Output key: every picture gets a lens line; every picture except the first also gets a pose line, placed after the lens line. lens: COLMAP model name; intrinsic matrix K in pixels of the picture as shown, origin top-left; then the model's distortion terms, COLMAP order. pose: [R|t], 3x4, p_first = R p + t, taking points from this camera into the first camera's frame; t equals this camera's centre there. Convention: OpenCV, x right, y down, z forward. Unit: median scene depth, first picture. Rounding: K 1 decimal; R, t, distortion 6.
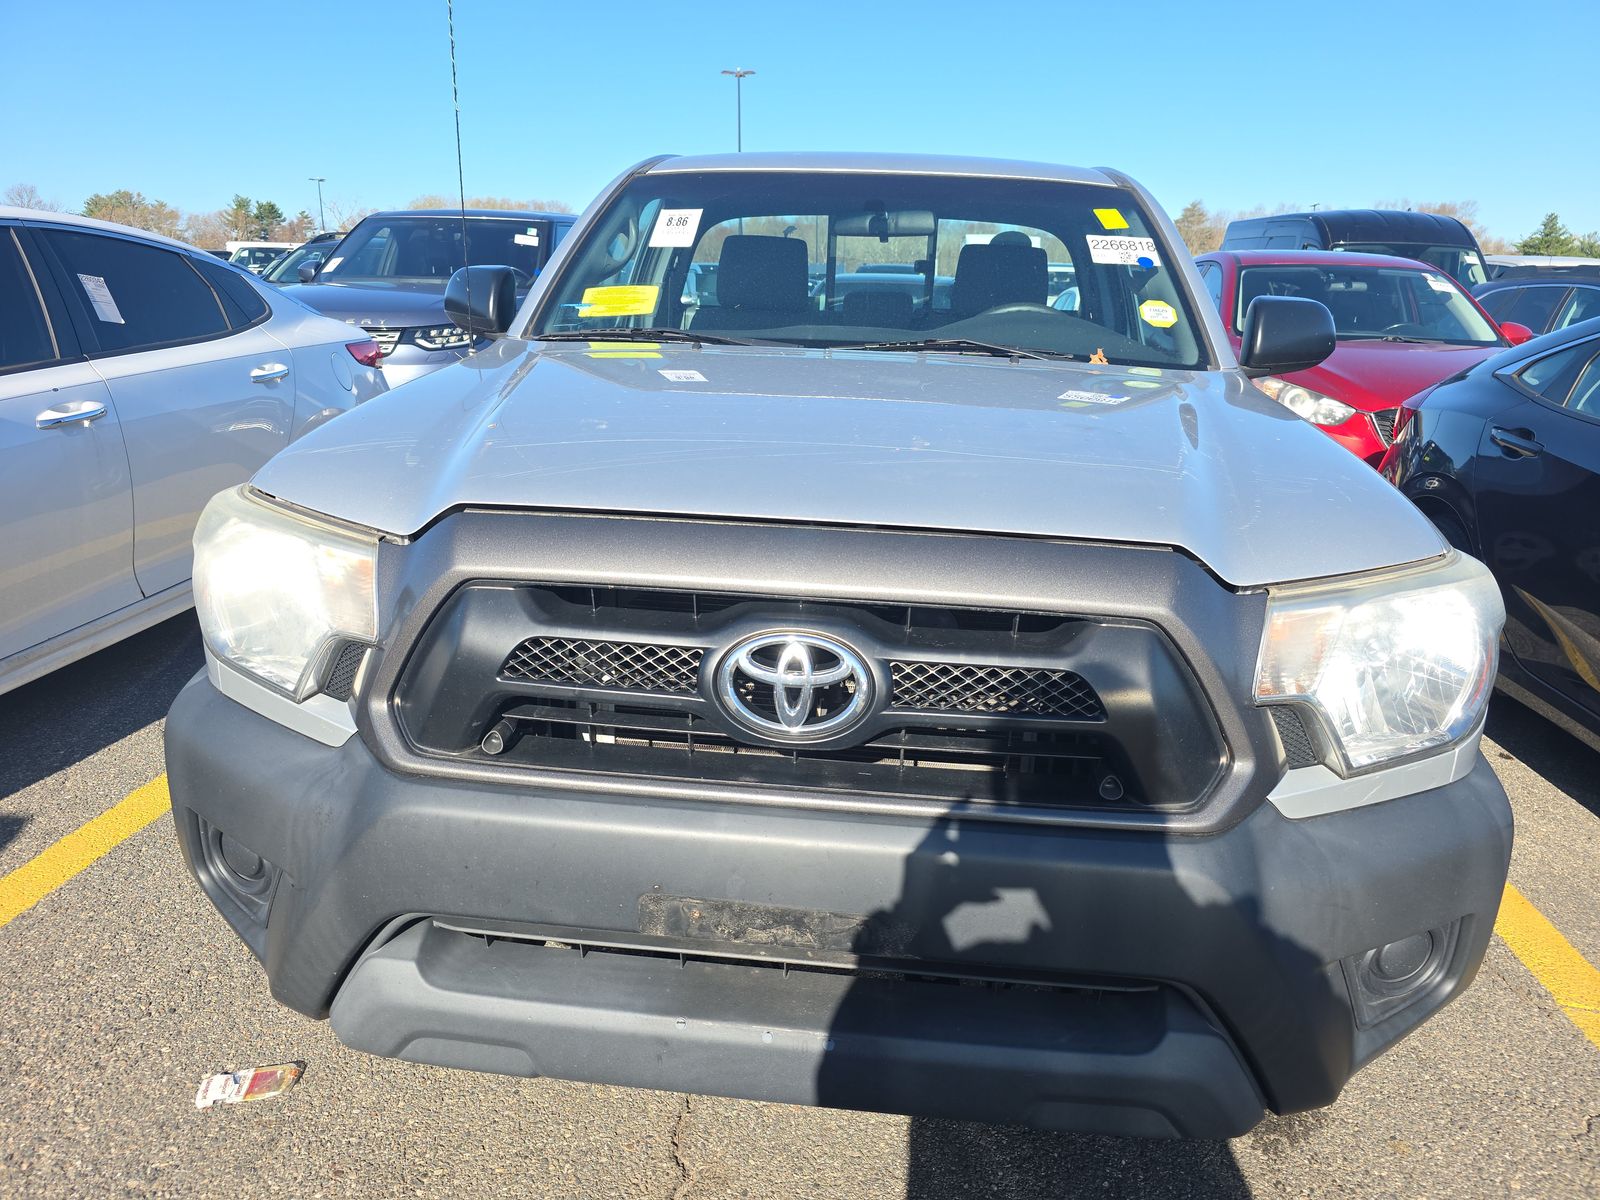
lens RADIAL K [[1080.0, 0, 798.5], [0, 1080.0, 606.2], [0, 0, 1]] dist [0.012933, -0.005991]
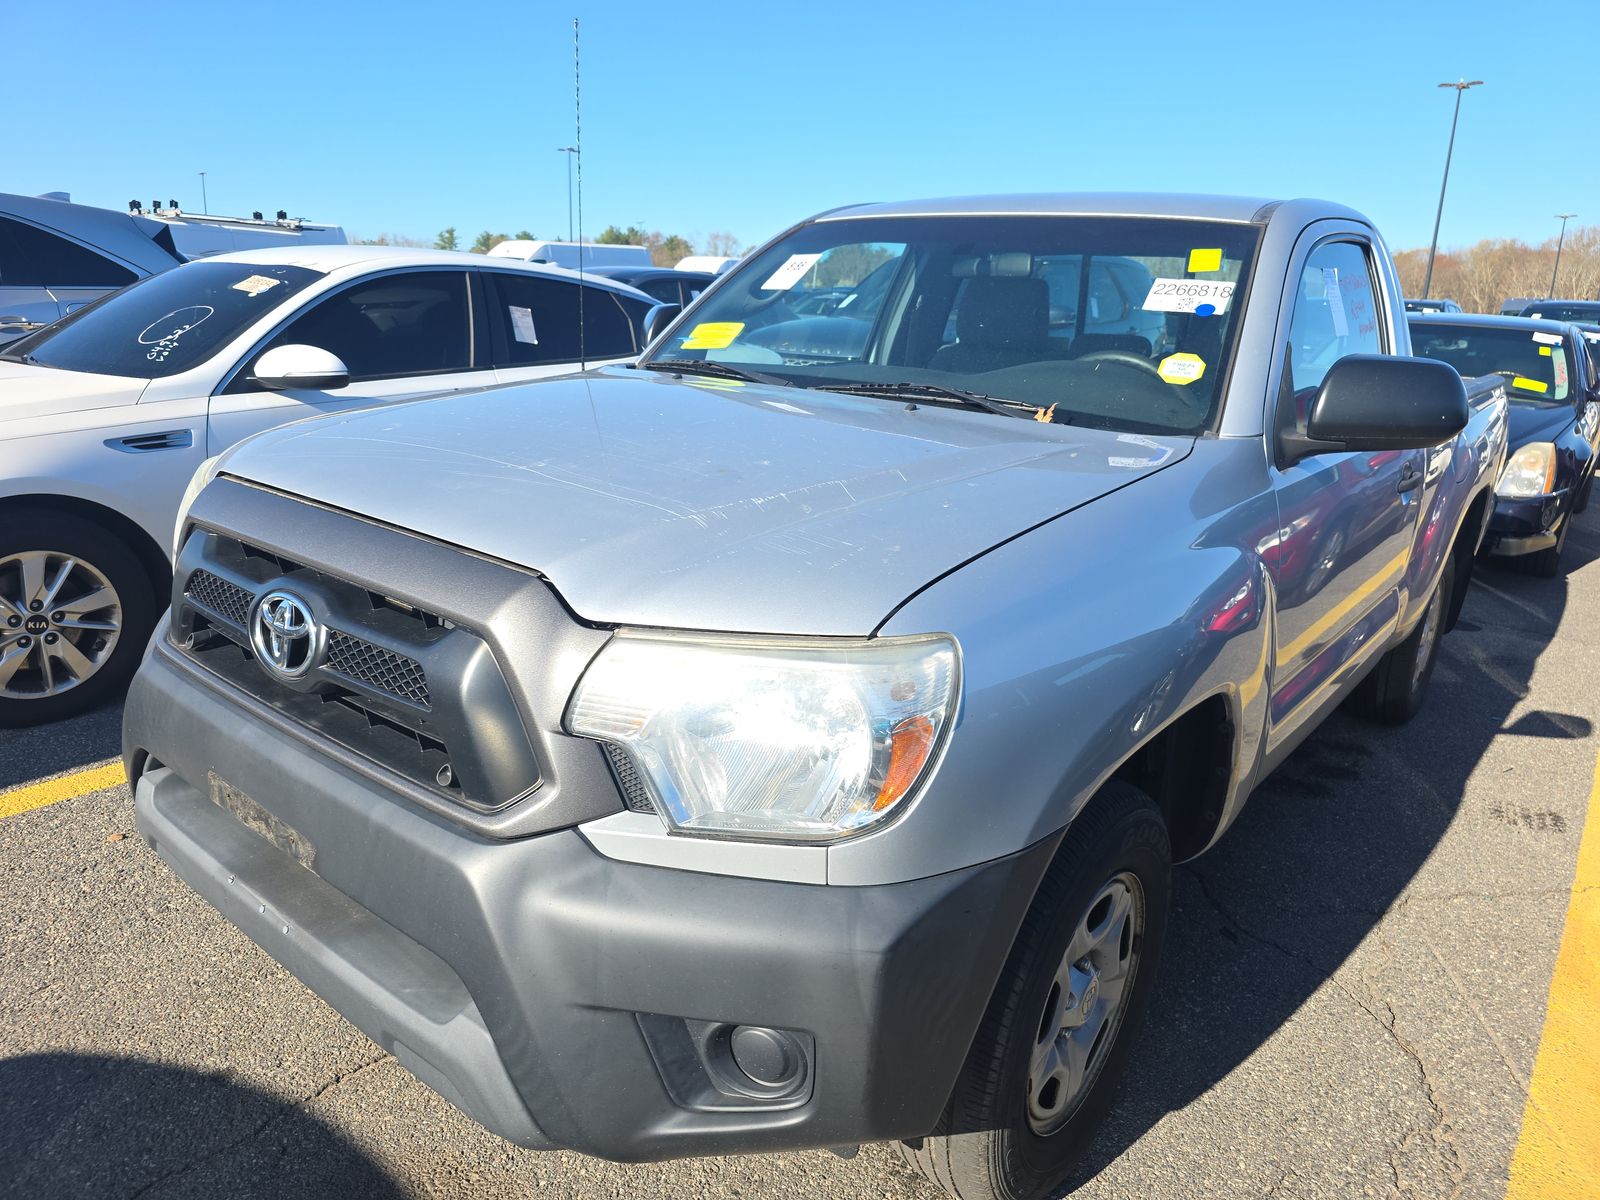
lens RADIAL K [[1080.0, 0, 797.4], [0, 1080.0, 591.5], [0, 0, 1]] dist [0.012933, -0.005991]
pose [[0.833697, 0.153641, -0.530419, 0.528636], [-0.174888, 0.984534, 0.010295, -0.043301], [0.523797, 0.084181, 0.847673, 0.100675]]
